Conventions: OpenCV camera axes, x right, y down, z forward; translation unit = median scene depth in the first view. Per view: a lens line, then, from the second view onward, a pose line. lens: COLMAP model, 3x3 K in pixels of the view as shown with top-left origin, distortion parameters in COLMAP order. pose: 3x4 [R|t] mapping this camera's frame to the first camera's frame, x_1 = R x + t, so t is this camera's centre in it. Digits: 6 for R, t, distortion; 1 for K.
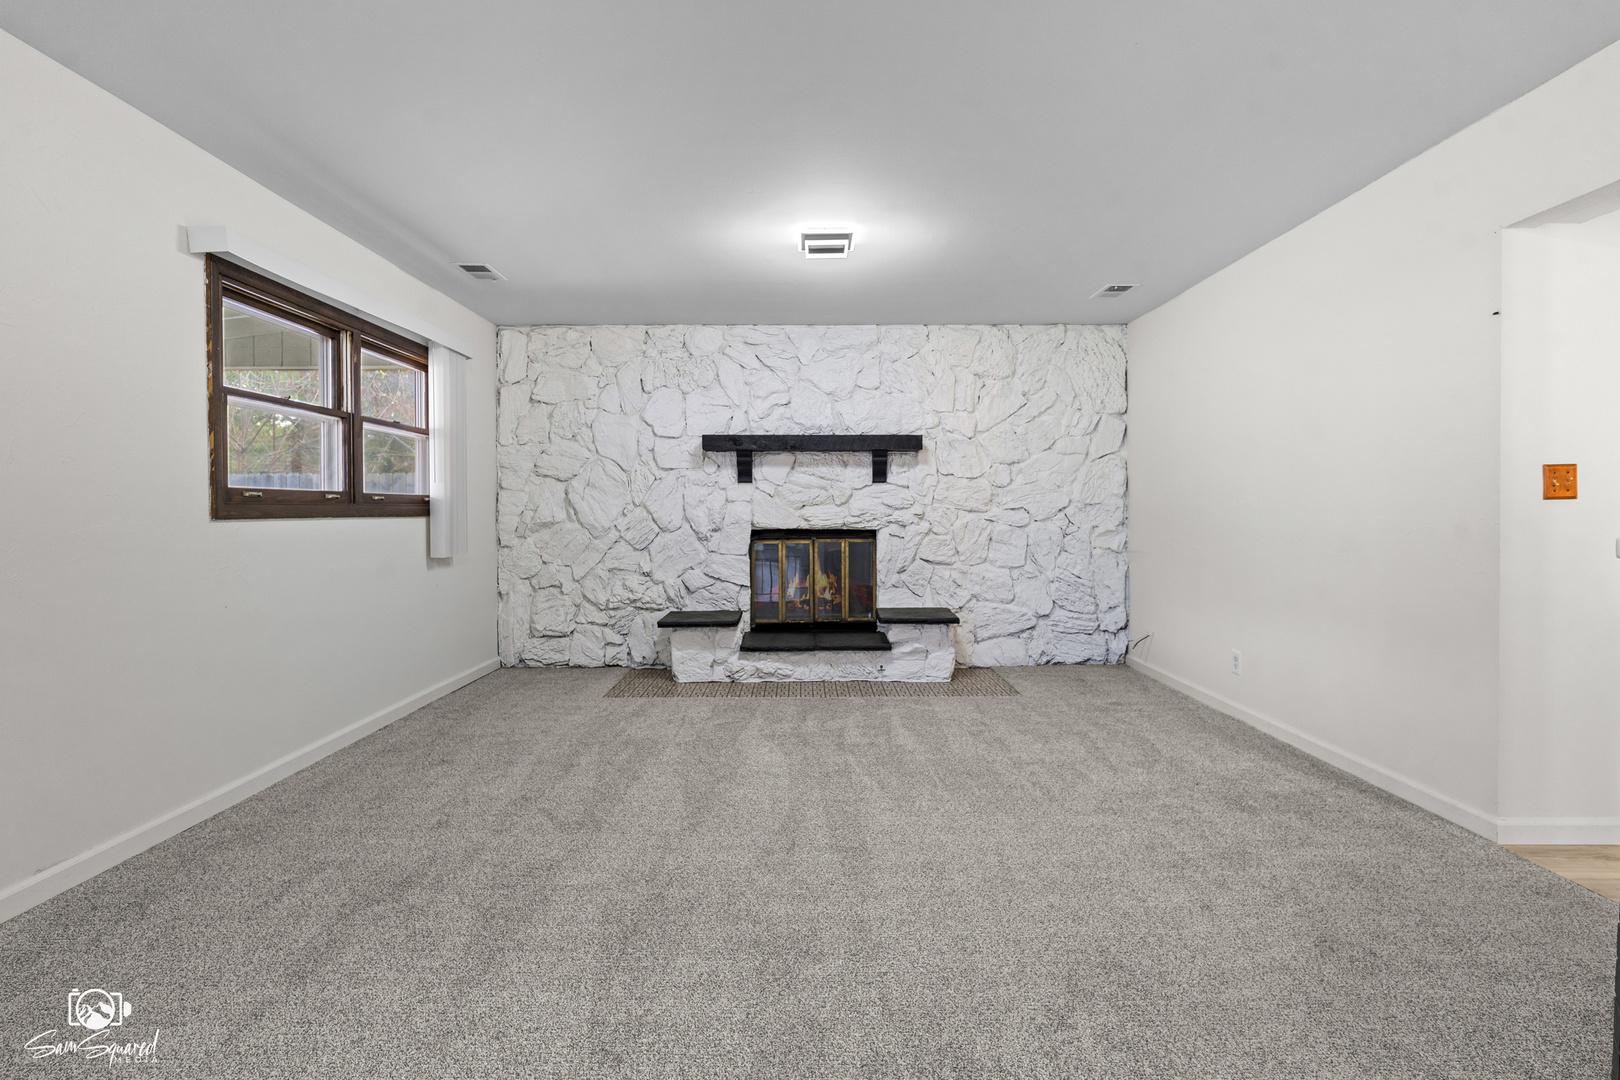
lens RADIAL K [[758.7, 0, 806.5], [0, 758.7, 527.1], [0, 0, 1]] dist [-0.011418, 0.002579]
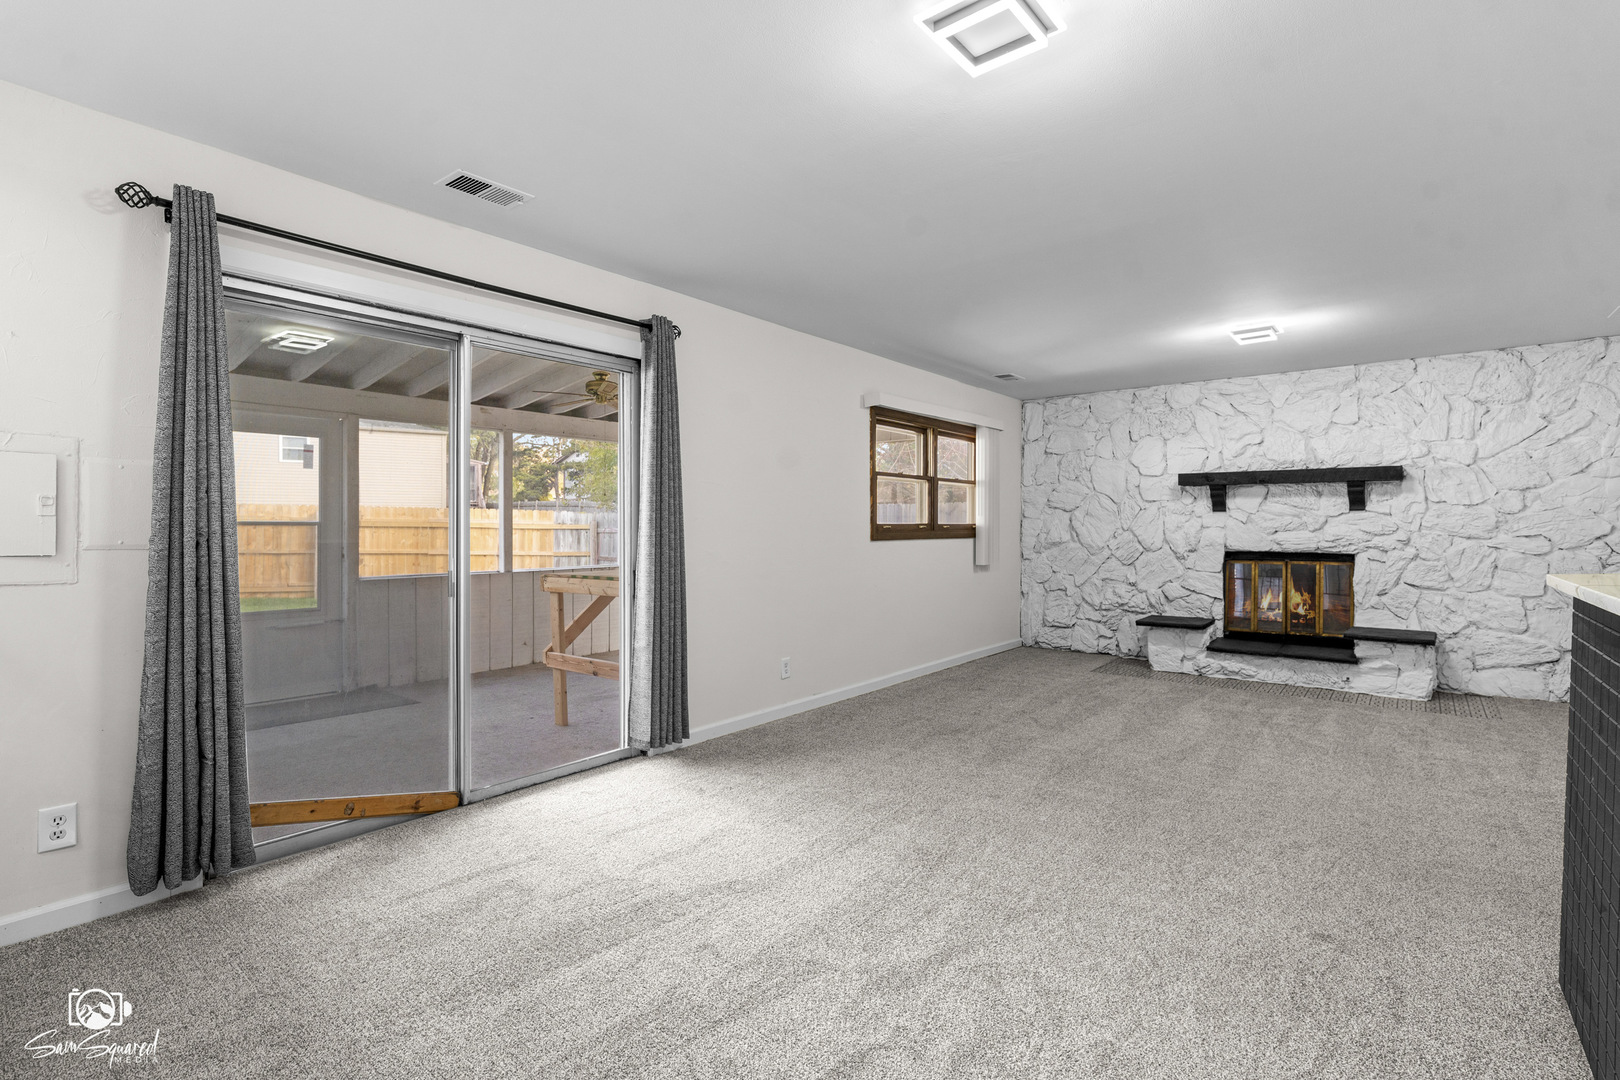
lens RADIAL K [[758.7, 0, 809.4], [0, 758.7, 525.7], [0, 0, 1]] dist [-0.011418, 0.002579]
pose [[0.772762, 0.003413, -0.634687, 0.176220], [-0.015281, 0.999796, -0.013230, -0.010890], [0.634512, 0.019922, 0.772656, -0.326190]]
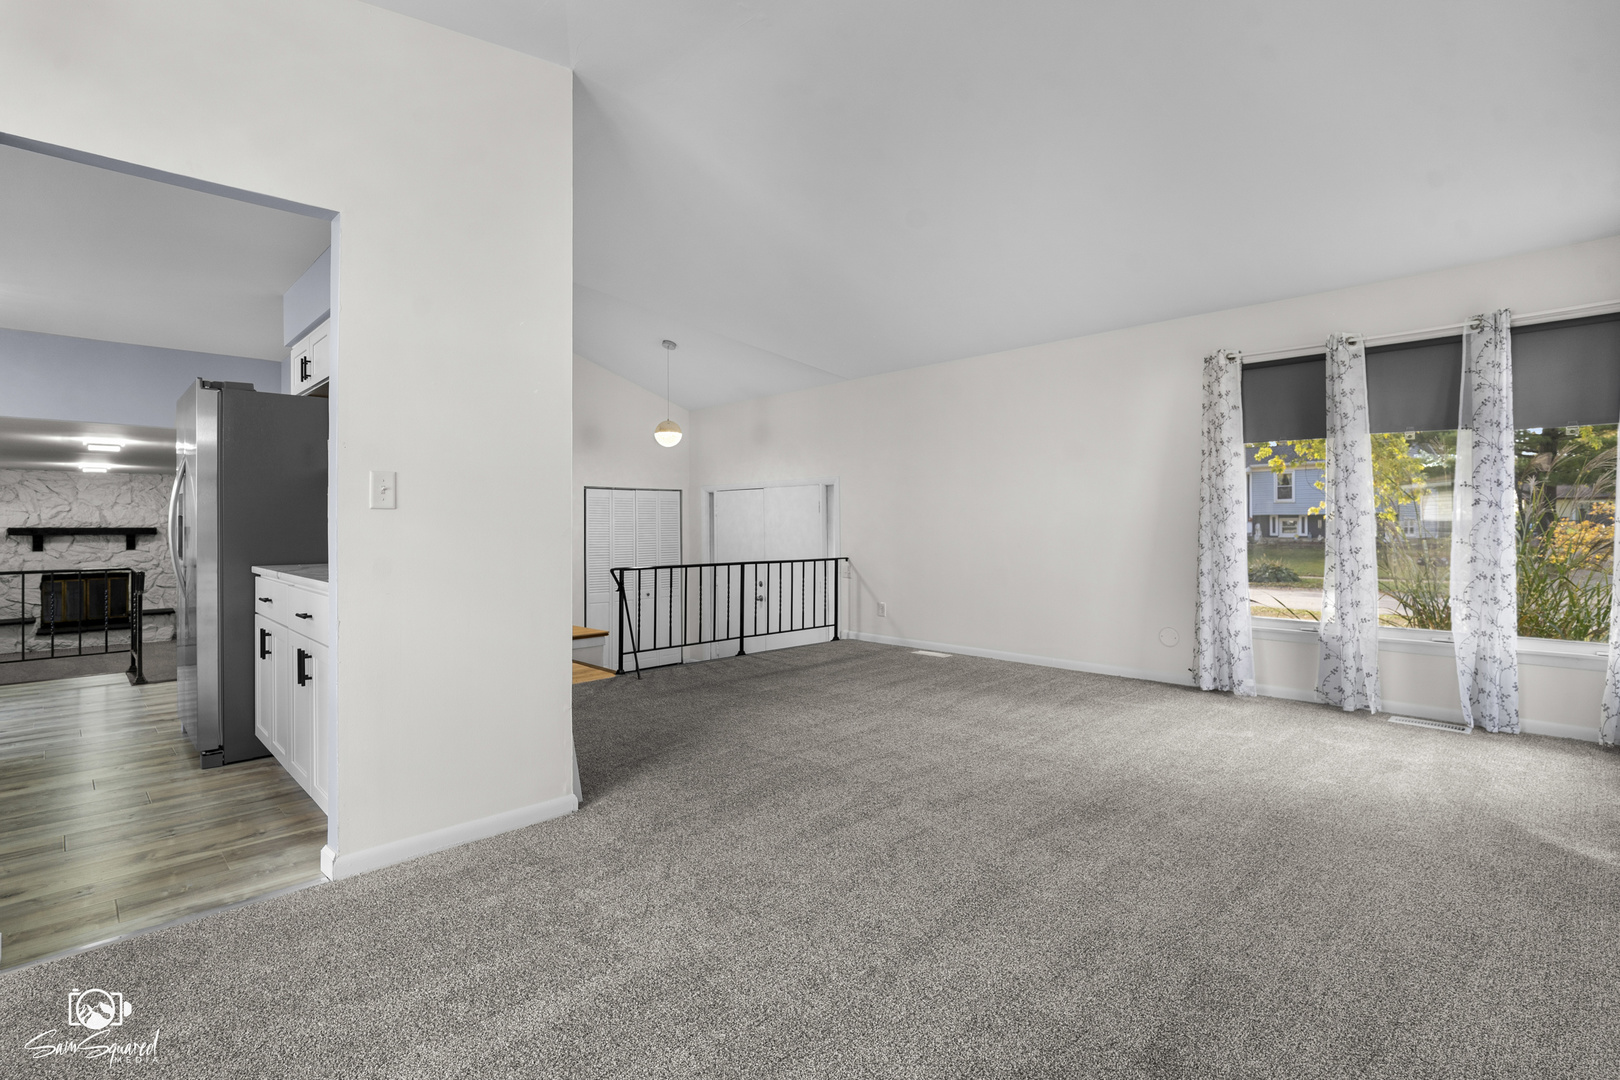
lens RADIAL K [[758.7, 0, 820.6], [0, 758.7, 524.5], [0, 0, 1]] dist [-0.011418, 0.002579]
pose [[0.709671, 0.003821, 0.704523, -0.014621], [0.010795, 0.999809, -0.016297, -0.074249], [-0.704451, 0.019171, 0.709494, -1.780963]]
